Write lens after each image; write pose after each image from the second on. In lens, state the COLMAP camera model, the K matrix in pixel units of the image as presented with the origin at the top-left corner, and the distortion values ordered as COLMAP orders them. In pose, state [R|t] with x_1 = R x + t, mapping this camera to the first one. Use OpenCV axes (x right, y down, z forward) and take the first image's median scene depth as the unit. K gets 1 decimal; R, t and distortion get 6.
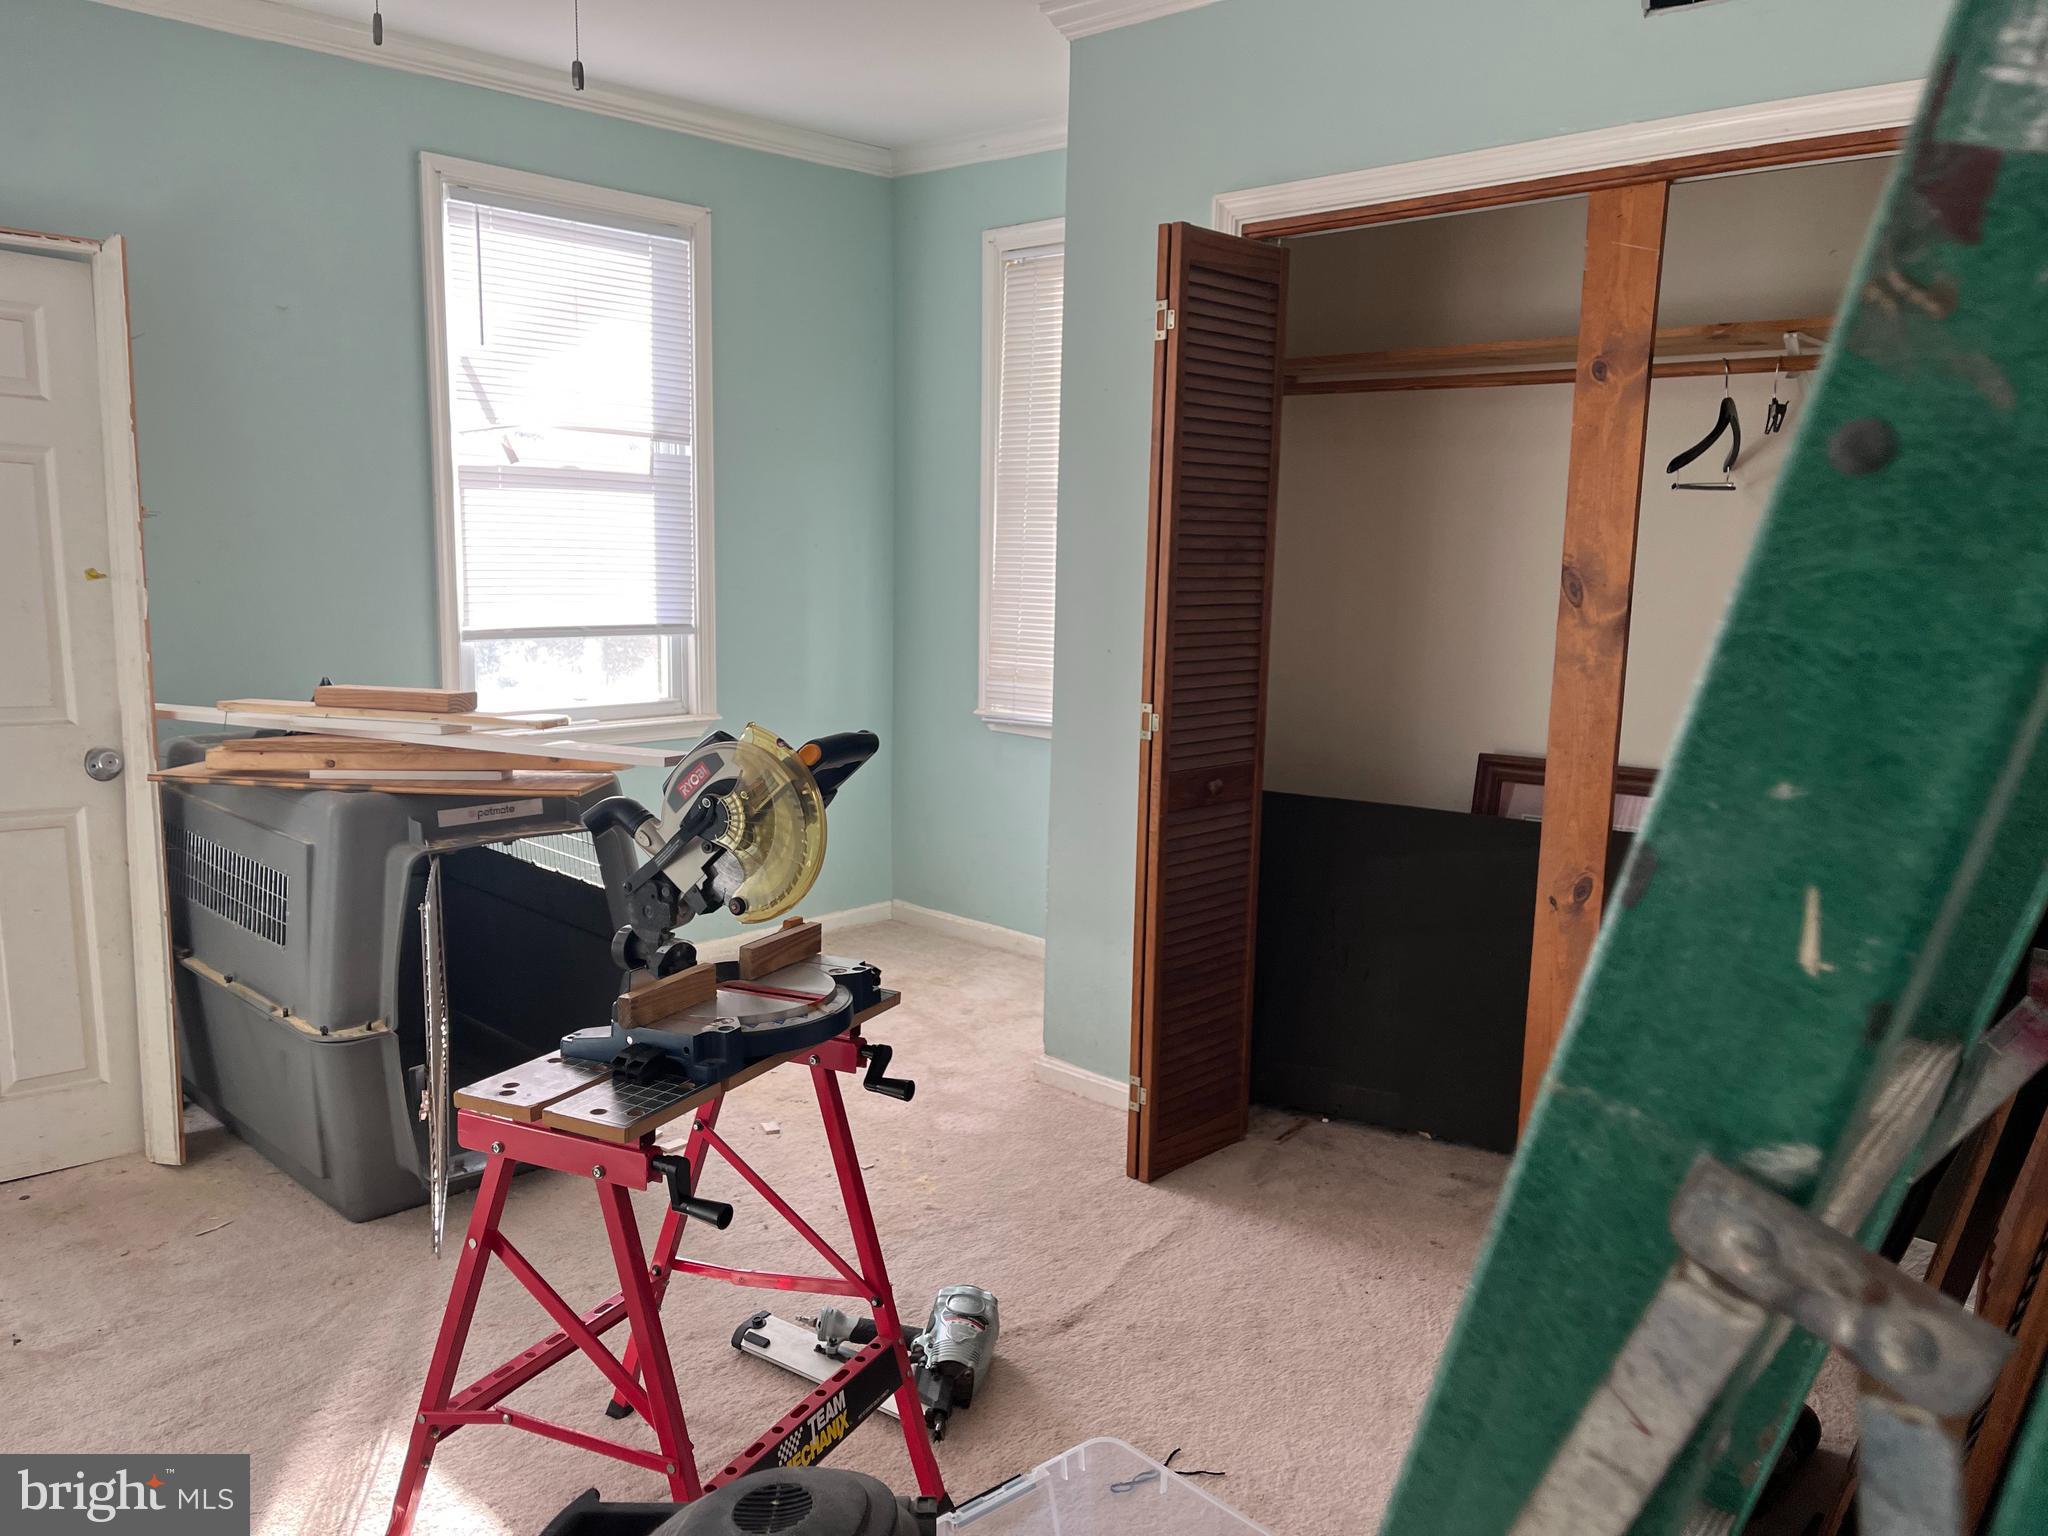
lens RADIAL K [[1528.4, 0, 1026.4], [0, 1528.4, 753.8], [0, 0, 1]] dist [0.049241, -0.070814]
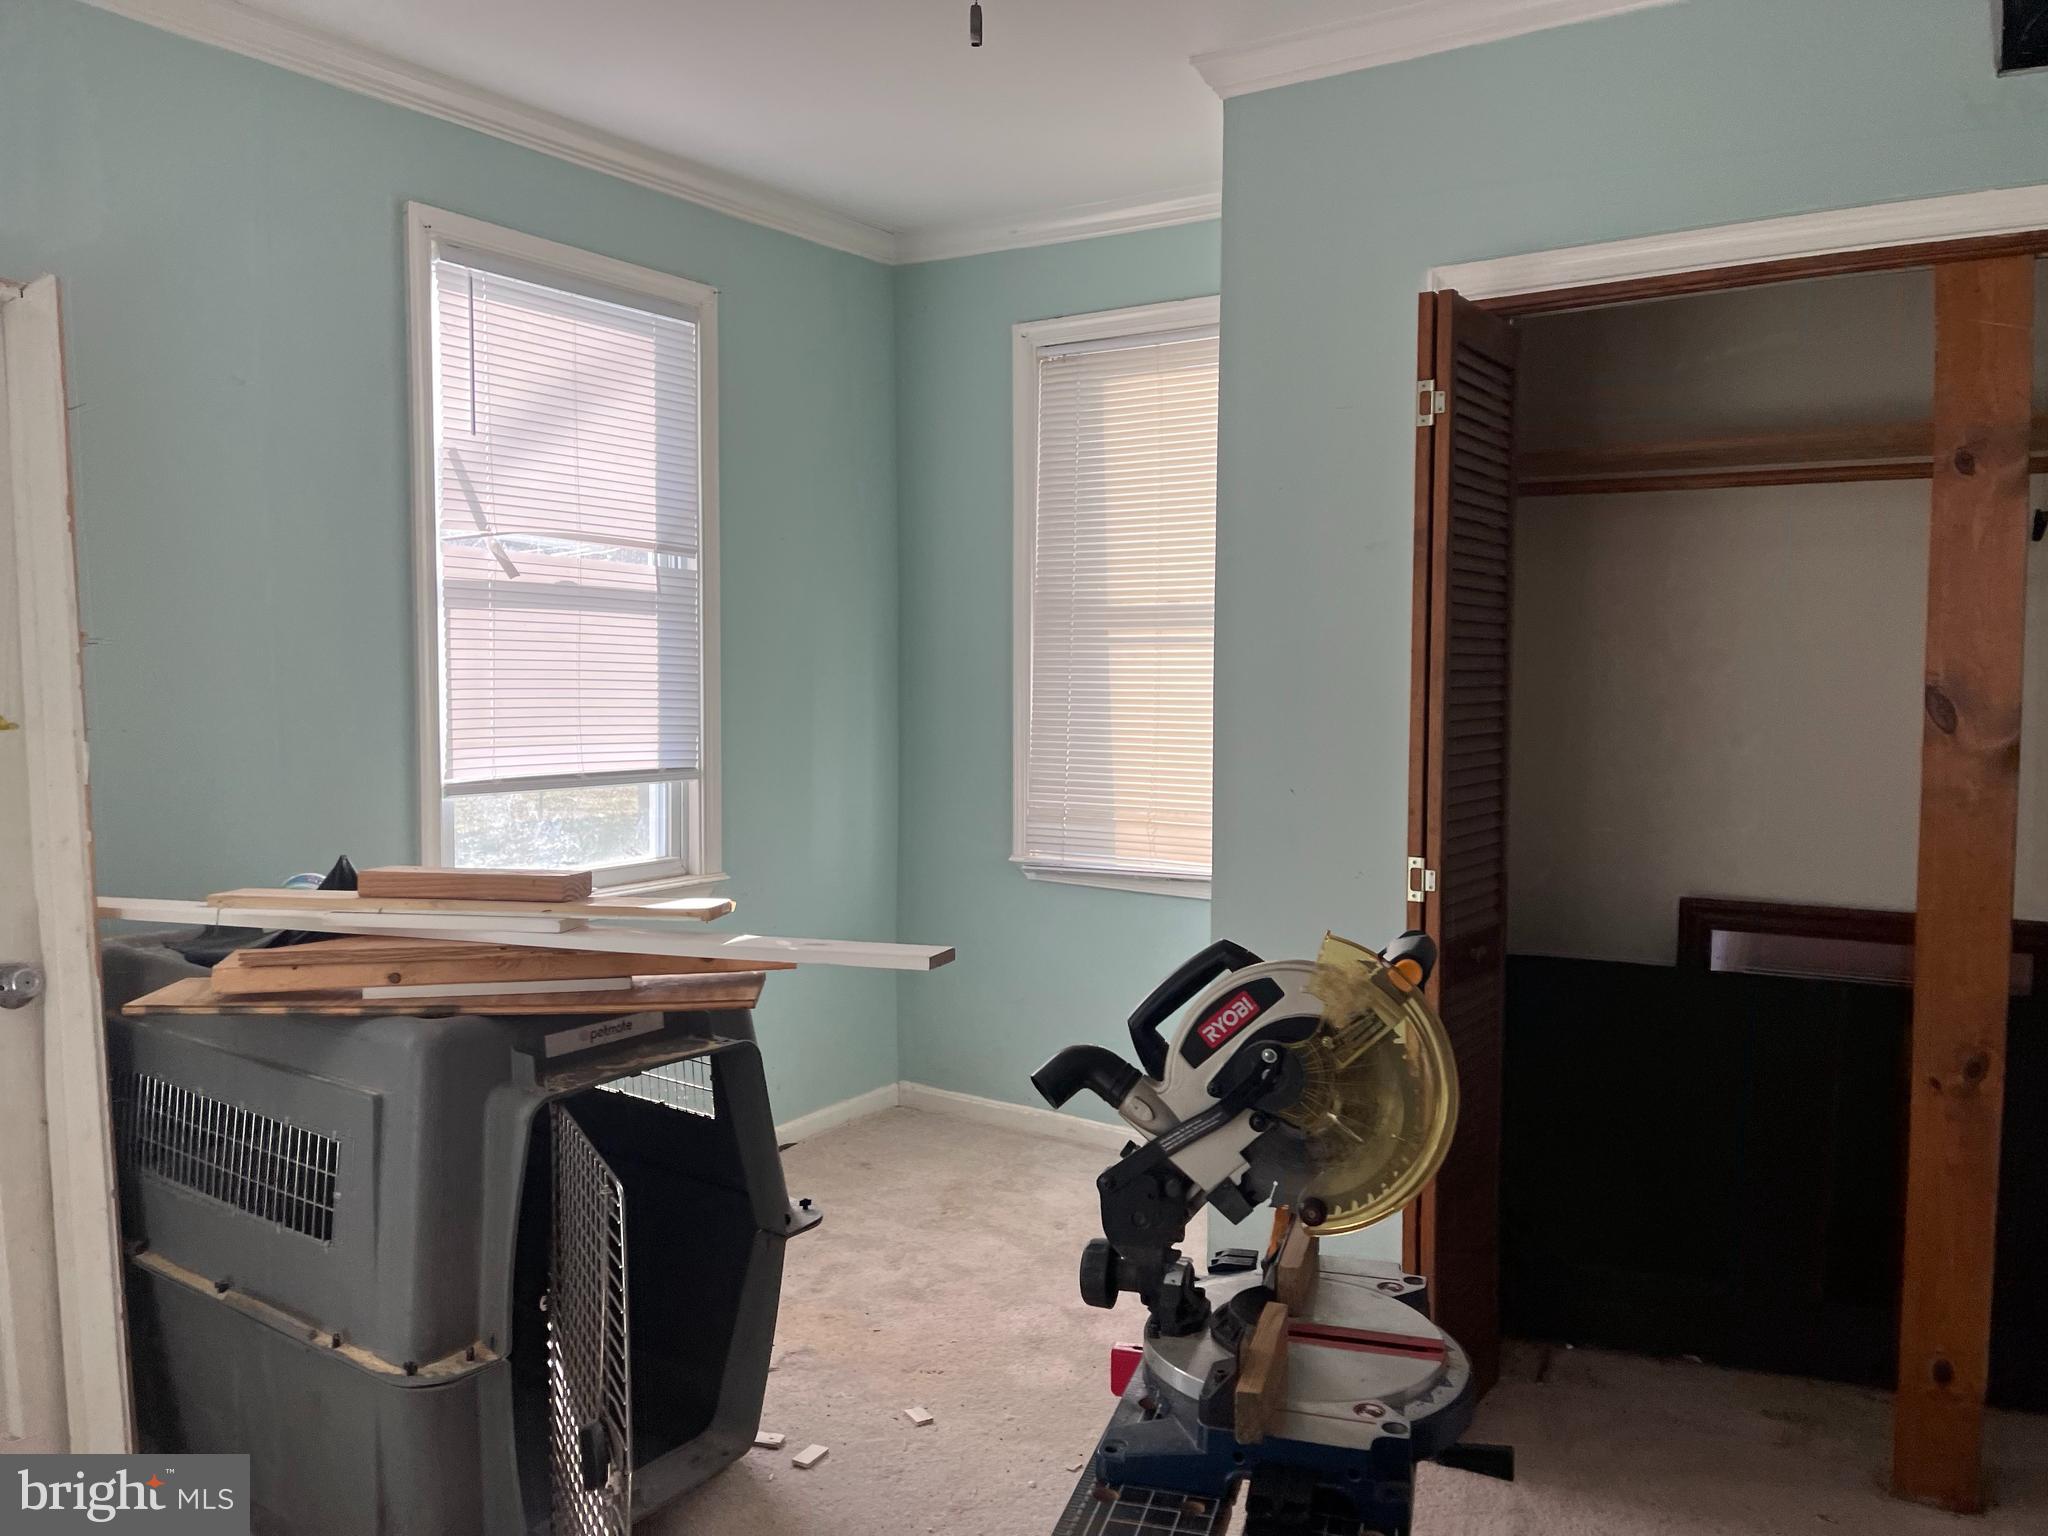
lens RADIAL K [[1515.6, 0, 1011.1], [0, 1515.6, 741.8], [0, 0, 1]] dist [0.068040, -0.100378]
pose [[0.986783, -0.018122, 0.161031, -0.252567], [0.032299, 0.995783, -0.085864, -0.030266], [-0.158796, 0.089930, 0.983207, 0.211128]]
